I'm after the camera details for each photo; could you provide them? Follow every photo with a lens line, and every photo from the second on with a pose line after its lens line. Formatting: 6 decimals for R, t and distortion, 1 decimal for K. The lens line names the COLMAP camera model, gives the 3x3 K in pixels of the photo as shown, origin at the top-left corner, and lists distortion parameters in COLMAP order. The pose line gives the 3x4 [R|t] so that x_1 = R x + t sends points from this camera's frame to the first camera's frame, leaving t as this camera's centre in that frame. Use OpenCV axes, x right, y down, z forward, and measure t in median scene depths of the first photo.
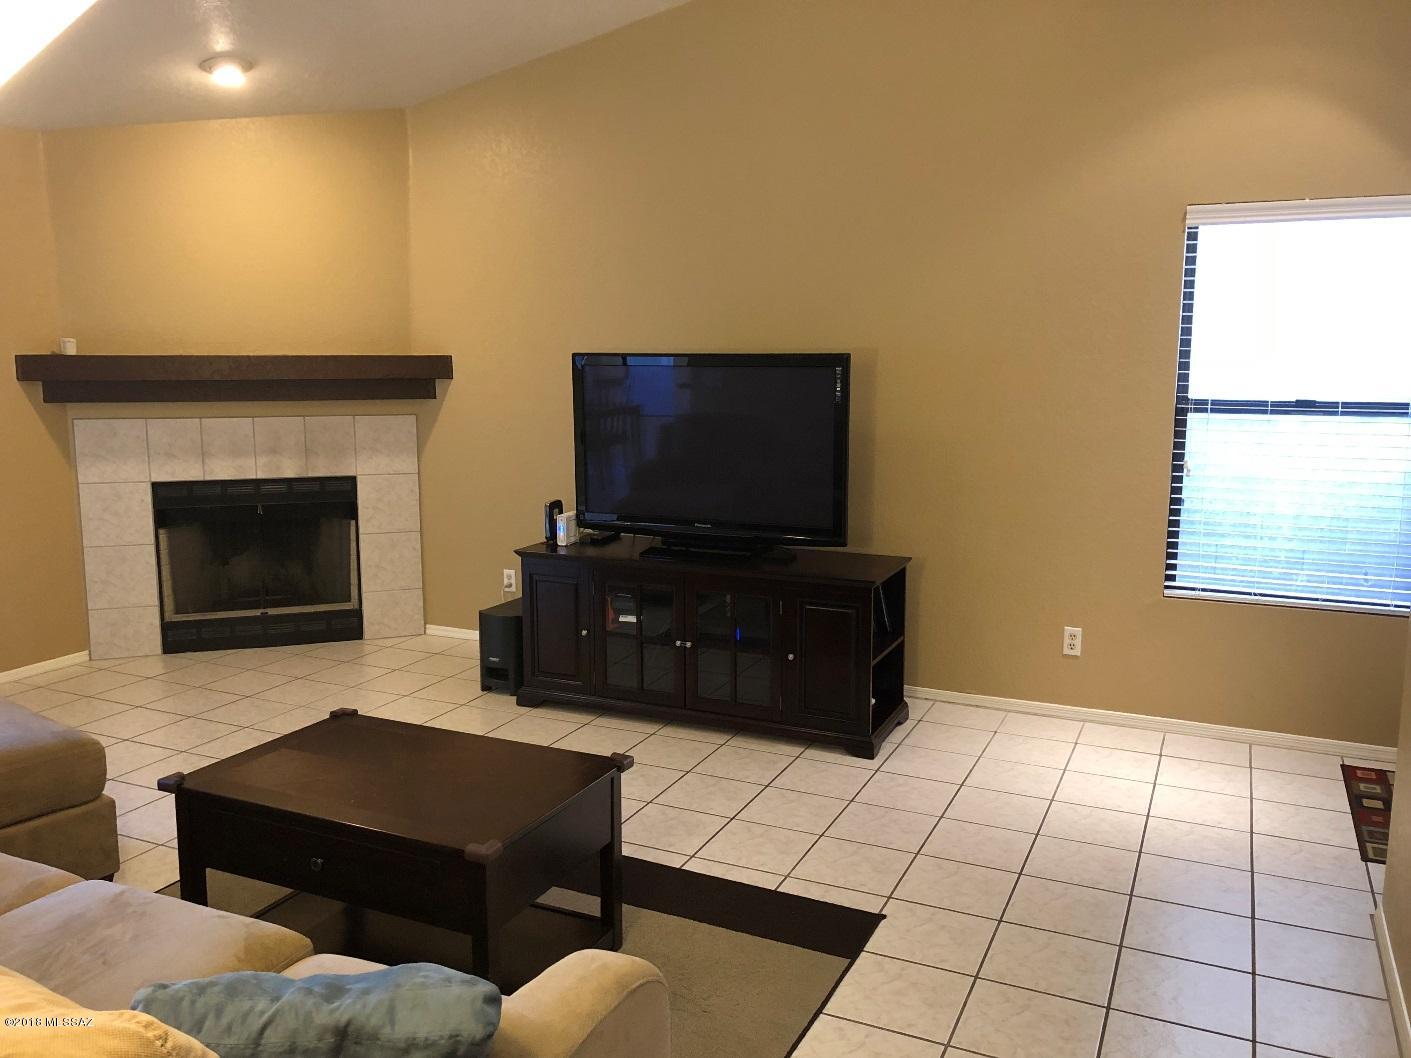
lens RADIAL K [[1151.6, 0, 709.7], [0, 1151.6, 532.8], [0, 0, 1]] dist [0.031515, -0.037636]
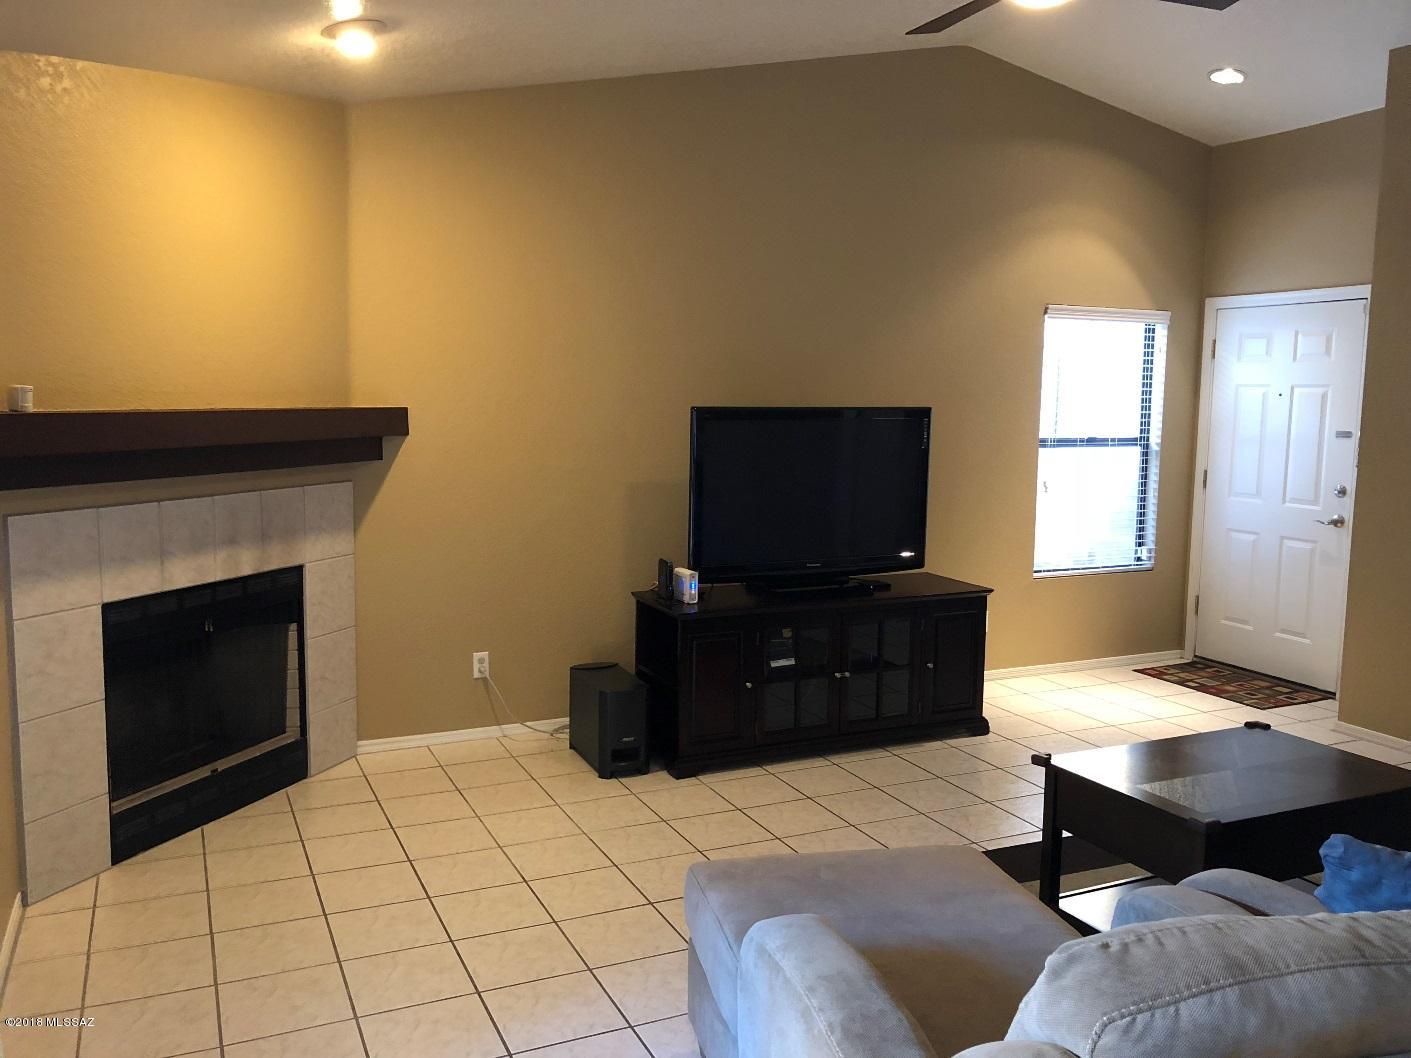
lens RADIAL K [[1142.3, 0, 705.5], [0, 1142.3, 529.0], [0, 0, 1]] dist [0.012845, -0.007565]
pose [[0.646240, -0.085020, 0.758384, -0.742772], [0.109923, 0.993782, 0.017742, -0.059453], [-0.755176, 0.071898, 0.651567, 0.317438]]
